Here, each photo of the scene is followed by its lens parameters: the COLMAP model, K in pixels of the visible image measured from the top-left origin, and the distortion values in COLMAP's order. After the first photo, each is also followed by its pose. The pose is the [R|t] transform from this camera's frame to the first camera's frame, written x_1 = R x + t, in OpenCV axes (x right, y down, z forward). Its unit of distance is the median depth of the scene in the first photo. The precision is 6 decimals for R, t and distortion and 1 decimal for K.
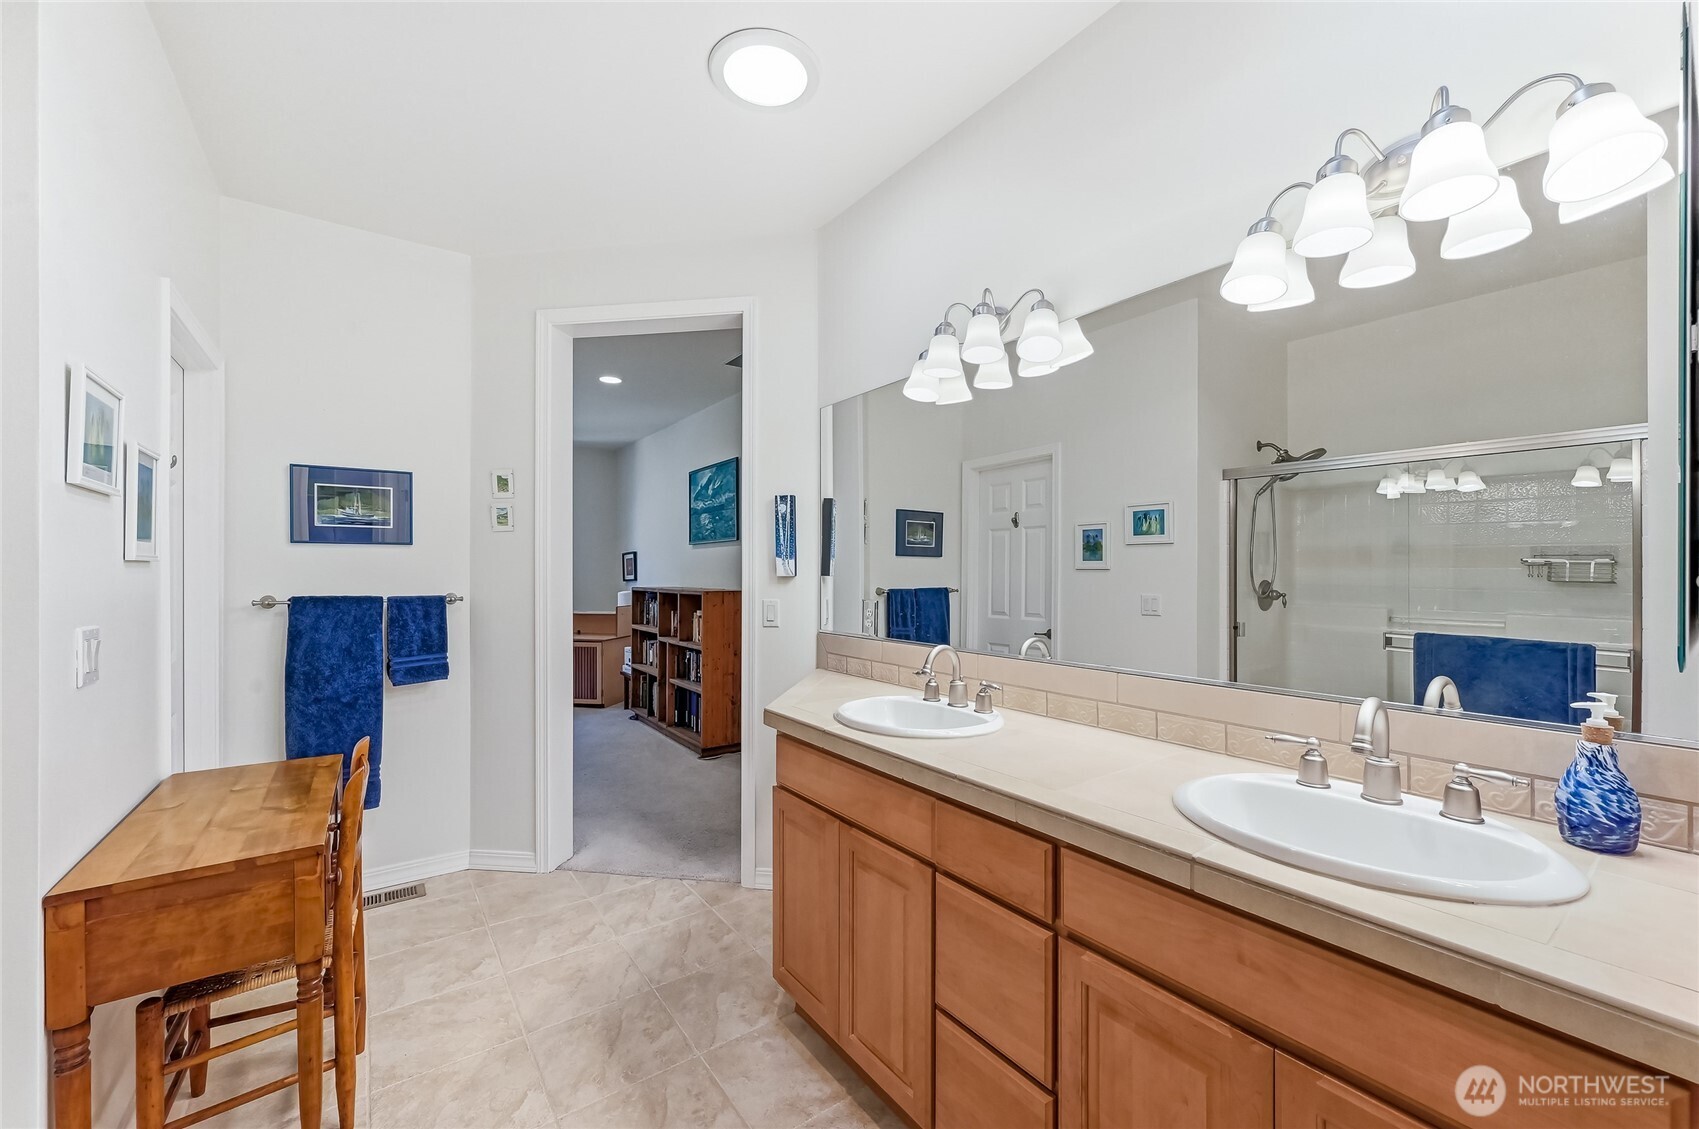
lens RADIAL K [[692.9, 0, 849.5], [0, 692.9, 564.5], [0, 0, 1]] dist [0.000520, -0.000026]
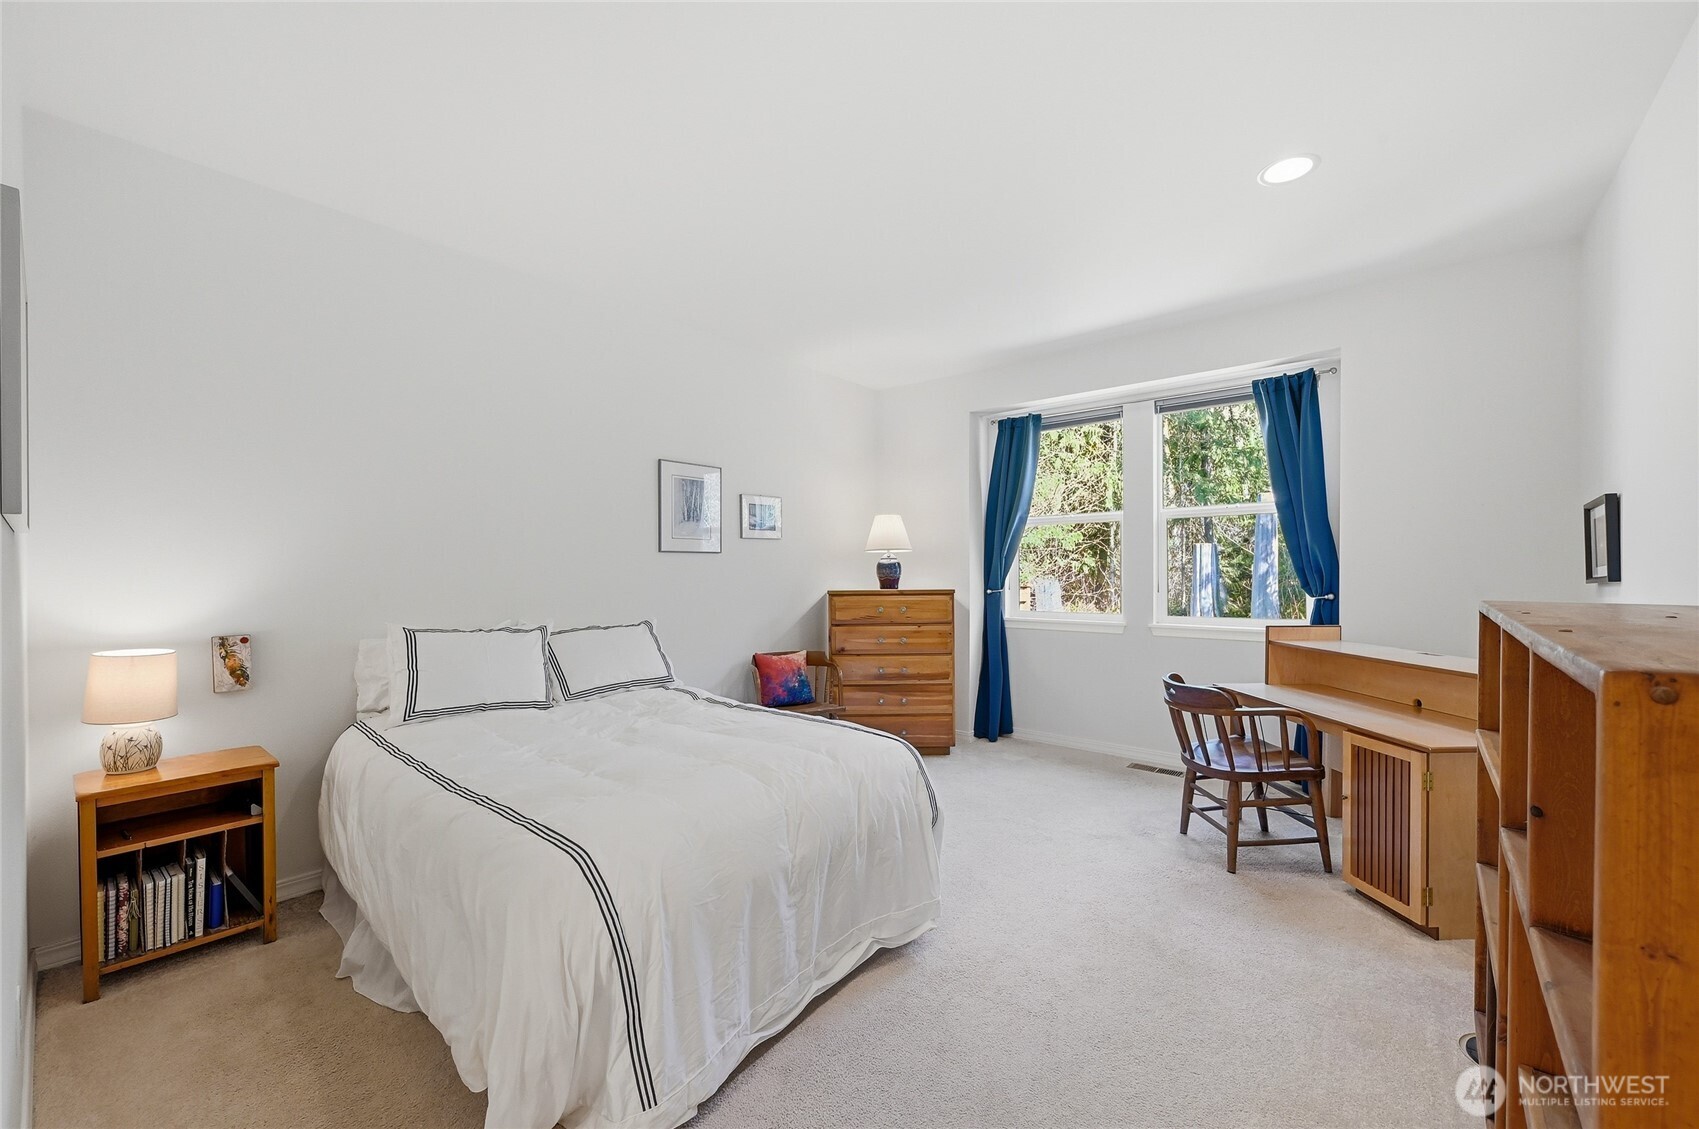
lens RADIAL K [[692.9, 0, 849.5], [0, 692.9, 564.5], [0, 0, 1]] dist [0.000520, -0.000026]
pose [[0.265247, -0.003620, -0.964174, -0.107446], [0.002989, 0.999991, -0.002932, 0.018916], [0.964176, -0.002104, 0.265255, 0.702974]]
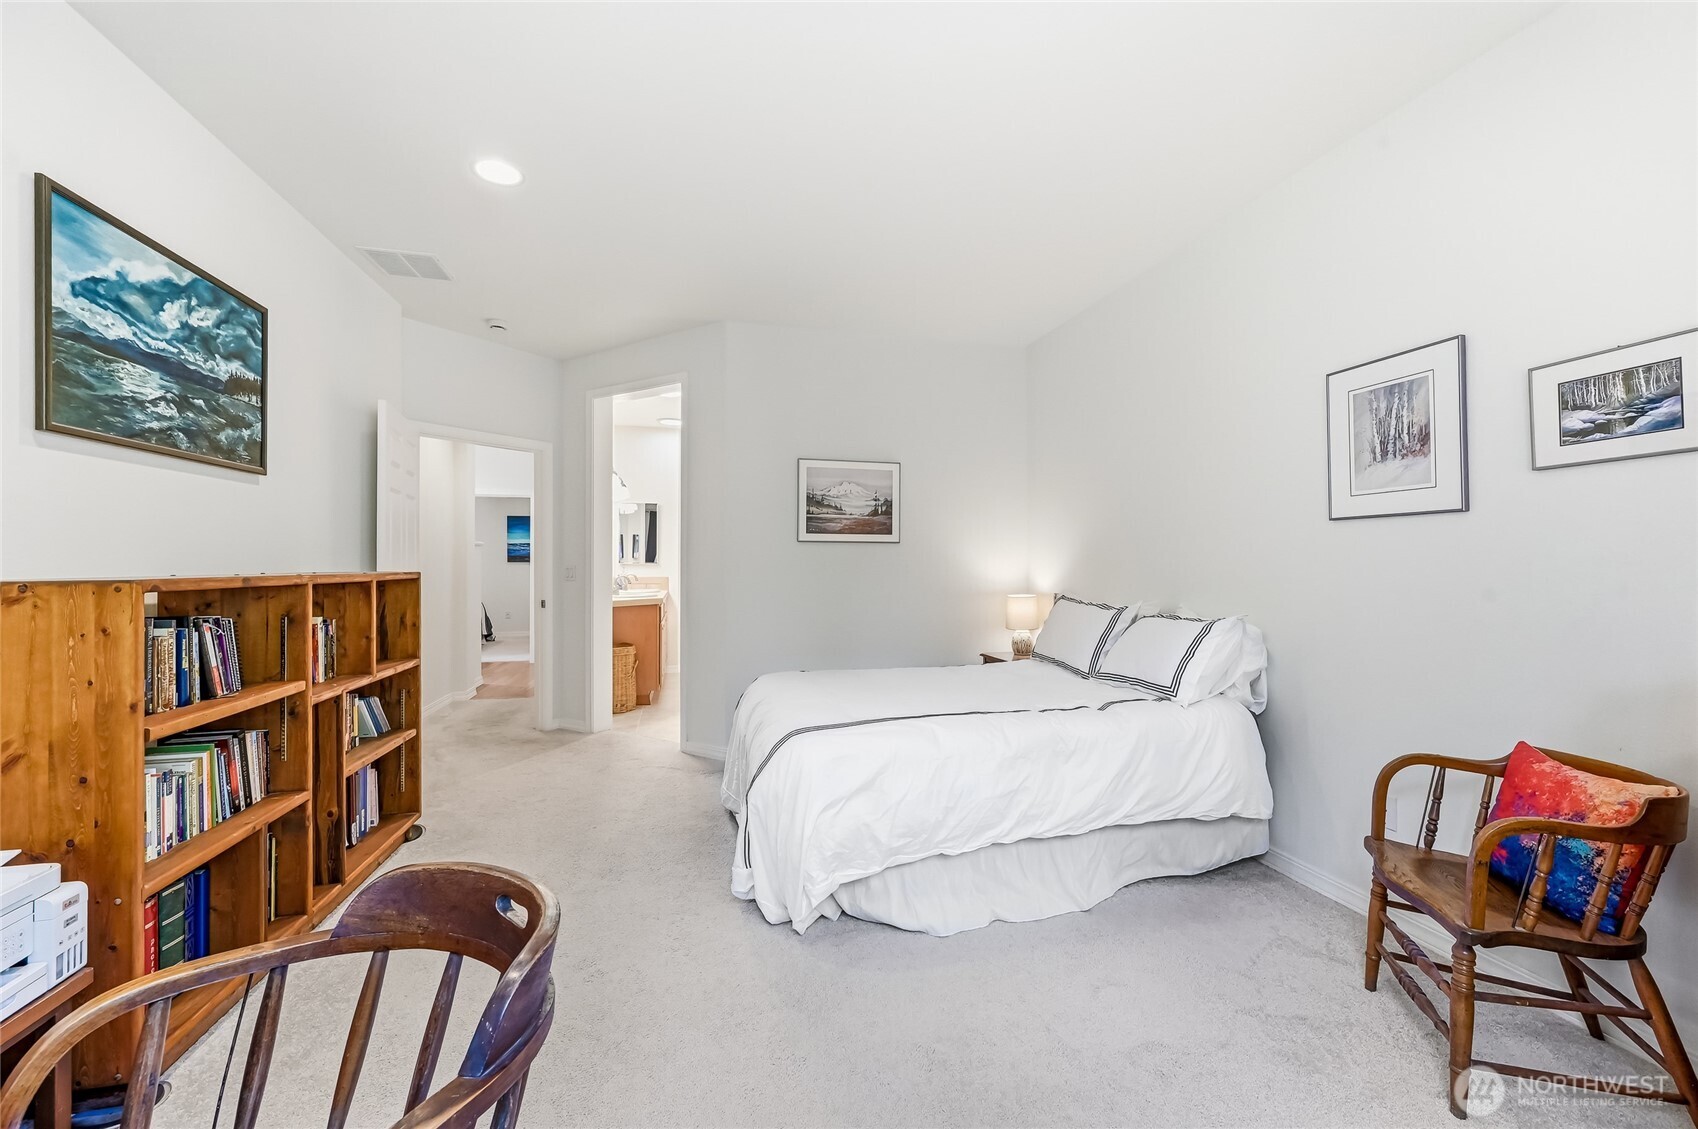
lens RADIAL K [[692.5, 0, 849.0], [0, 692.5, 564.5], [0, 0, 1]] dist [0.000520, -0.000026]
pose [[-0.930114, 0.003727, 0.367251, -0.678459], [0.004270, 0.999991, 0.000666, 0.029815], [-0.367245, 0.002188, -0.930122, 1.204423]]
